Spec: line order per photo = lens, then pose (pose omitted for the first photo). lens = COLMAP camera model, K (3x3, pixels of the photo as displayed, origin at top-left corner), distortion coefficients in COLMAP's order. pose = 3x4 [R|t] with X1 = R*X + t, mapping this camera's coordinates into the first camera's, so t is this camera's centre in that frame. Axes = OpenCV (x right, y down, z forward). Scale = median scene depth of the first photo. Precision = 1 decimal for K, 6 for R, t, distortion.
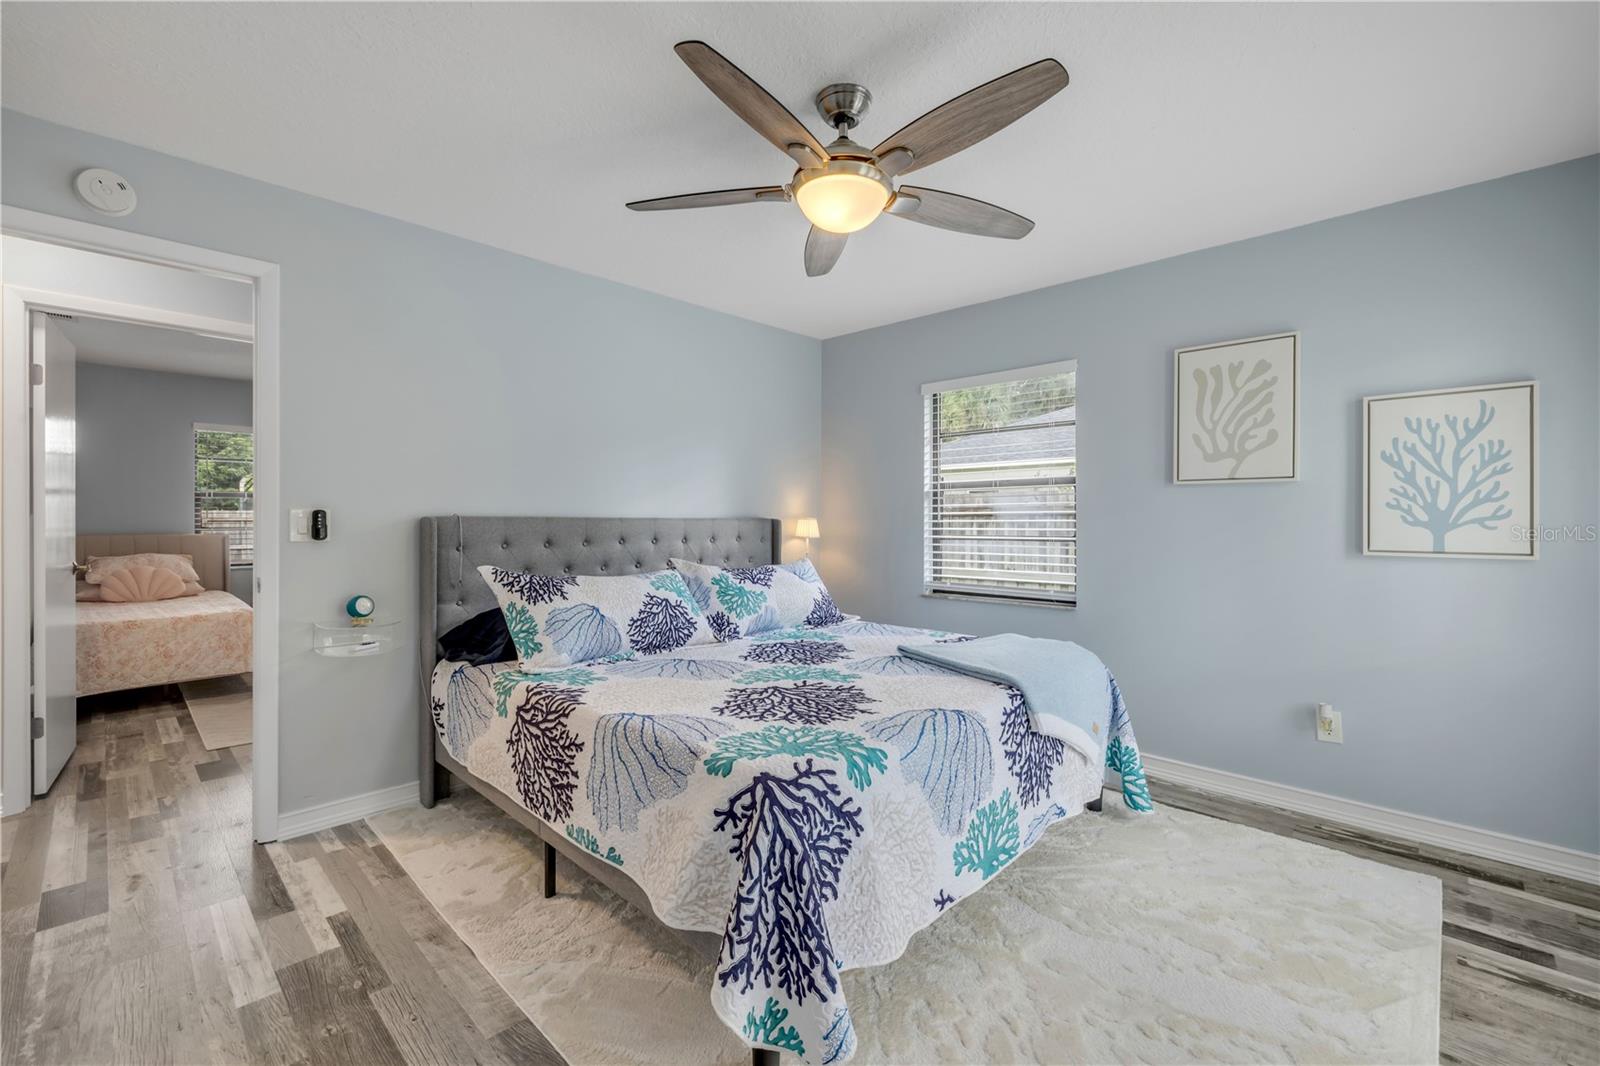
lens RADIAL K [[670.7, 0, 796.5], [0, 670.7, 520.0], [0, 0, 1]] dist [-0.001306, 0.000209]
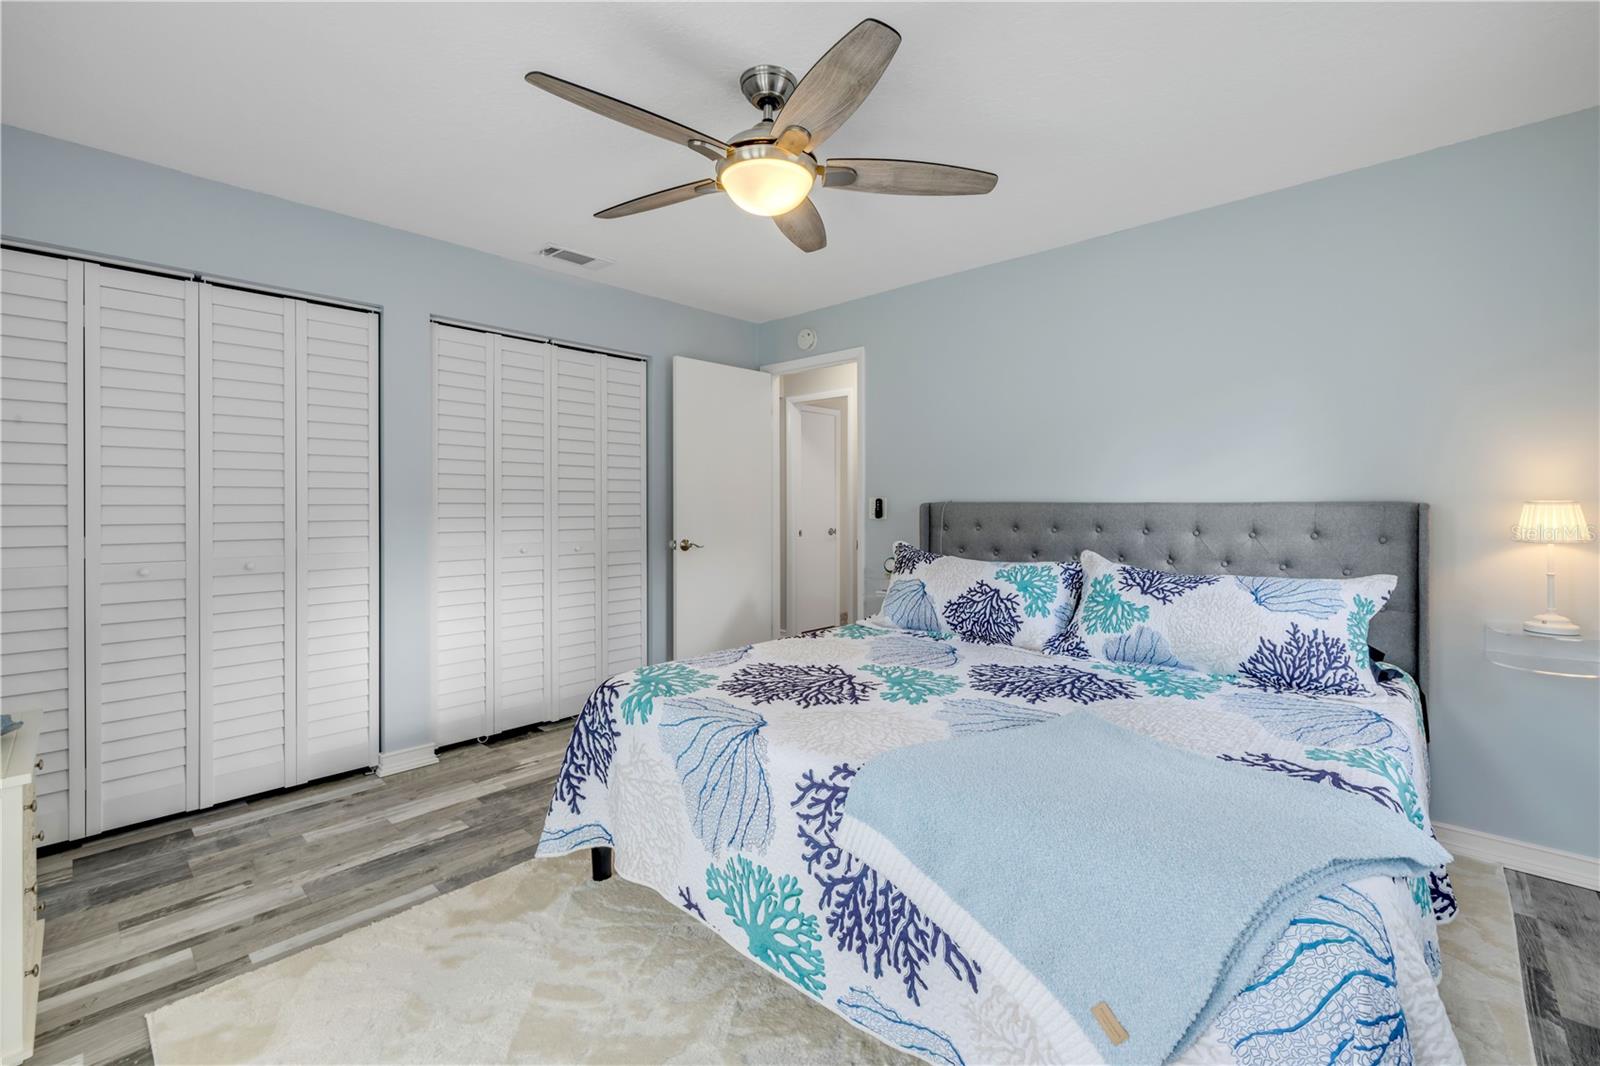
lens RADIAL K [[675.3, 0, 797.0], [0, 675.3, 505.2], [0, 0, 1]] dist [-0.001152, 0.000029]
pose [[0.022647, -0.002081, -0.999741, 1.045138], [0.000610, 0.999998, -0.002067, 0.003523], [0.999743, -0.000563, 0.022648, 0.996356]]
